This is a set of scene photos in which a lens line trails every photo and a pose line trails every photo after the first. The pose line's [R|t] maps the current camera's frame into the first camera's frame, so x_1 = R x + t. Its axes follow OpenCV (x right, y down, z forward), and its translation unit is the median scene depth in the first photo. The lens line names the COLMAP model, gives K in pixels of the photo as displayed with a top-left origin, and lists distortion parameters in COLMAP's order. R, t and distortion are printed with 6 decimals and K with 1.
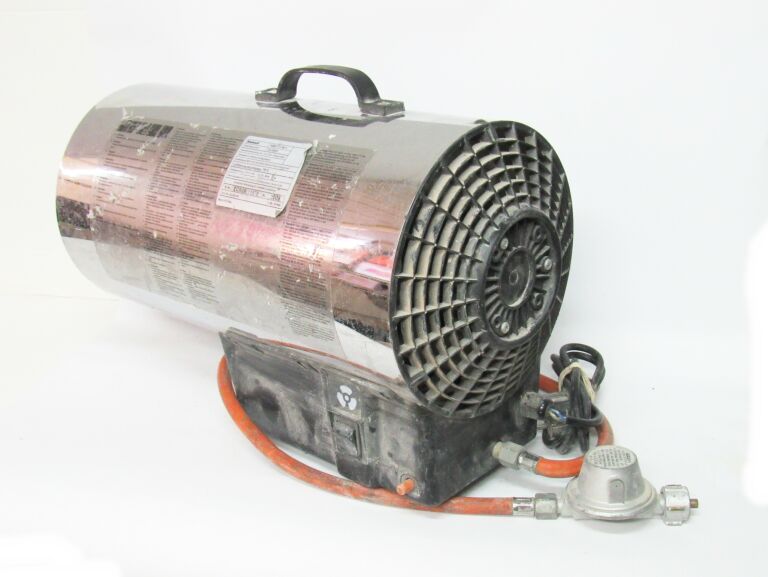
lens RADIAL K [[972.5, 0, 384.0], [0, 972.5, 288.5], [0, 0, 1]] dist [-0.018724, -0.029387]
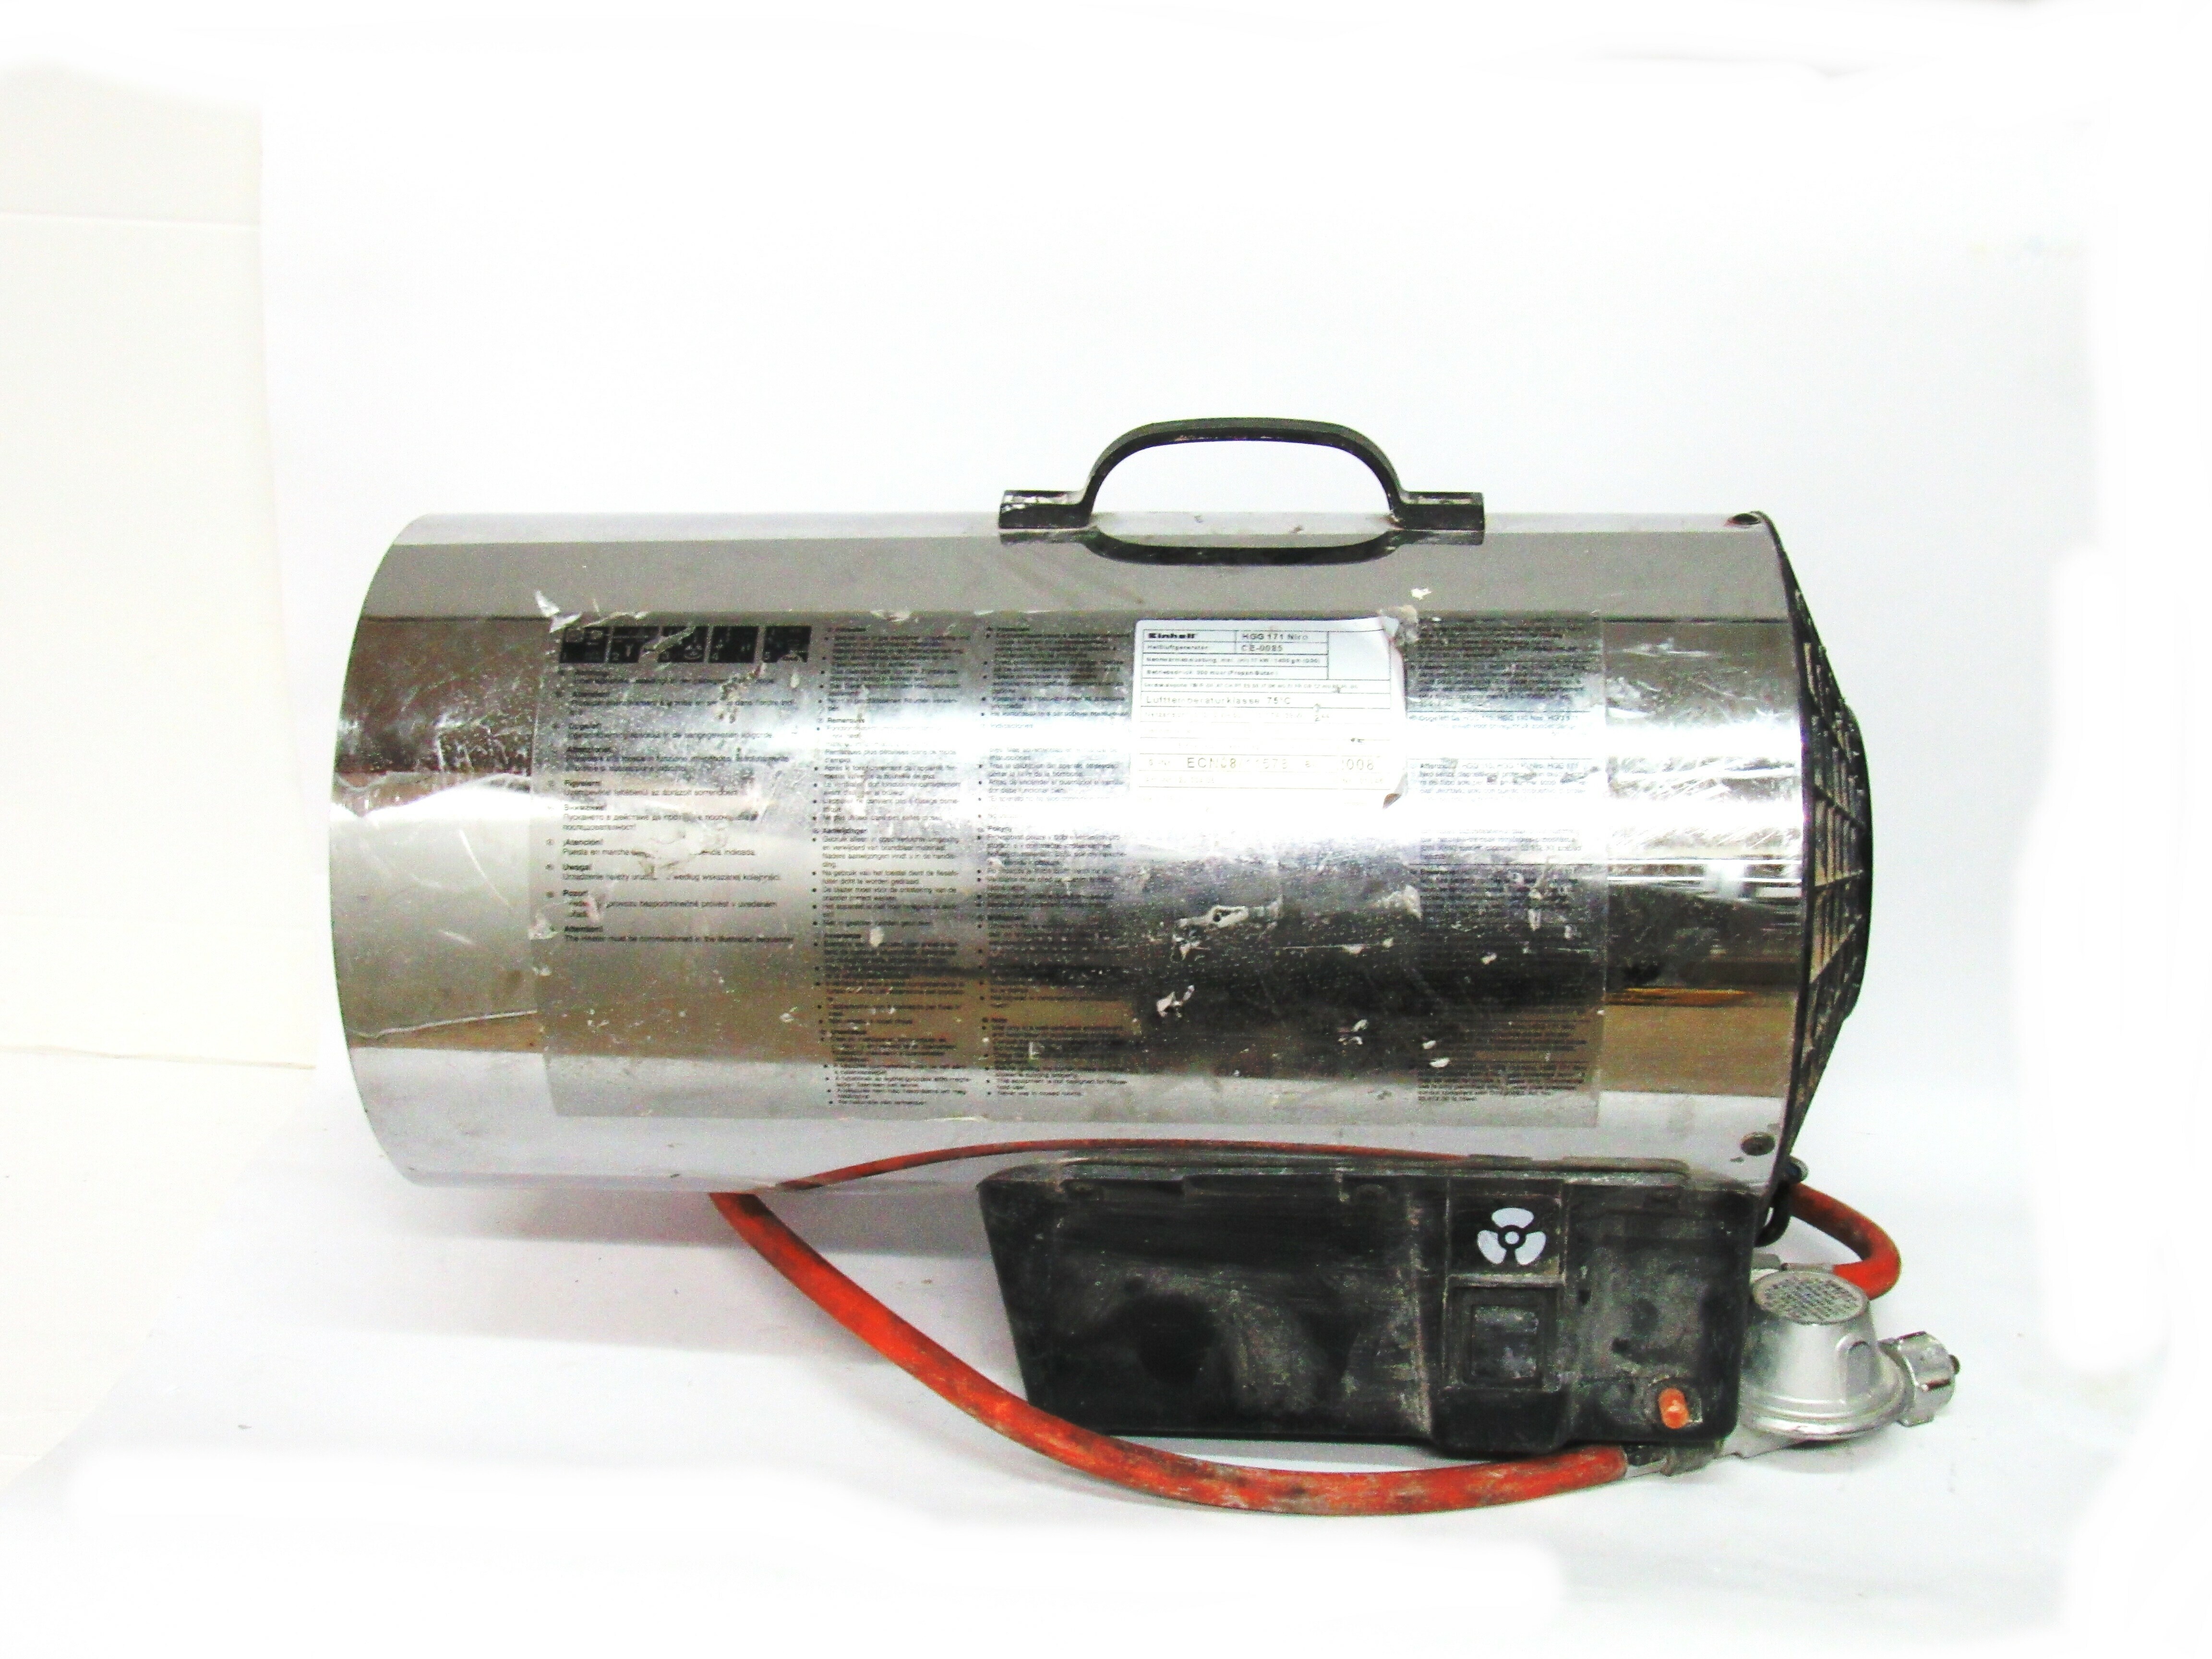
lens RADIAL K [[2801.0, 0, 1106.0], [0, 2801.0, 829.5], [0, 0, 1]] dist [-0.018724, -0.029387]
pose [[0.785418, -0.160640, 0.597757, -0.818292], [0.192713, 0.981199, 0.010472, -0.094312], [-0.588201, 0.106971, 0.801609, 0.161050]]
